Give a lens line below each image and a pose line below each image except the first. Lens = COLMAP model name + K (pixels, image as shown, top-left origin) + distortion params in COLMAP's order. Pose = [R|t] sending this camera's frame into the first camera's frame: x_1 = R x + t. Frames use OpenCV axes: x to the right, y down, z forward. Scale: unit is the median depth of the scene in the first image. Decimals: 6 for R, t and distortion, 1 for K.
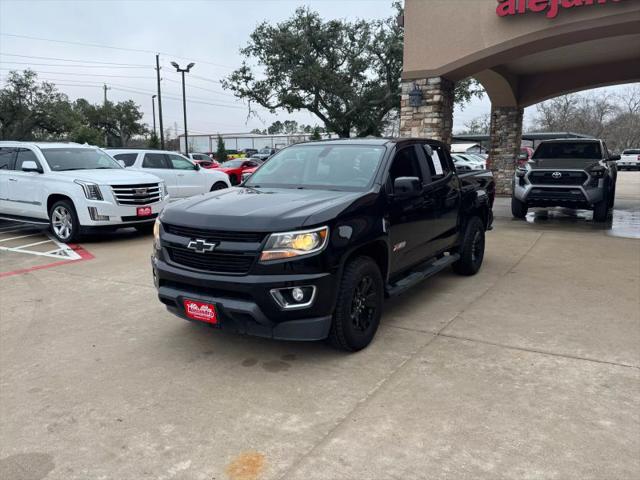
lens RADIAL K [[526.0, 0, 319.9], [0, 526.0, 243.9], [0, 0, 1]] dist [0.096521, -0.166042]
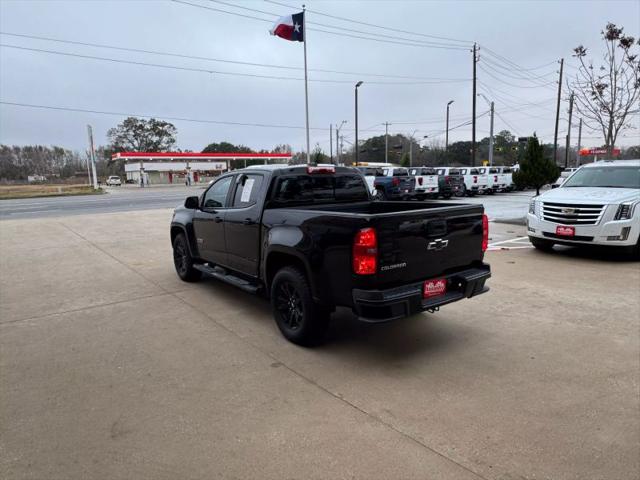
lens RADIAL K [[431.3, 0, 317.9], [0, 431.3, 239.0], [0, 0, 1]] dist [-0.004319, -0.000602]
pose [[-0.378623, 0.150192, -0.913284, 1.327849], [-0.135736, 0.967067, 0.215309, -0.361619], [0.915544, 0.205487, -0.345767, 1.973646]]
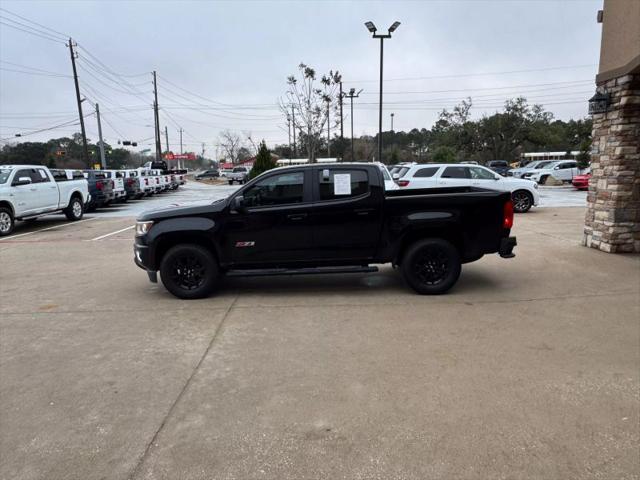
lens RADIAL K [[431.3, 0, 317.9], [0, 431.3, 239.0], [0, 0, 1]] dist [-0.004319, -0.000602]
pose [[0.511568, 0.131490, -0.849122, 1.393002], [-0.119143, 0.989530, 0.081453, -0.143362], [0.850942, 0.059498, 0.521879, 0.625563]]
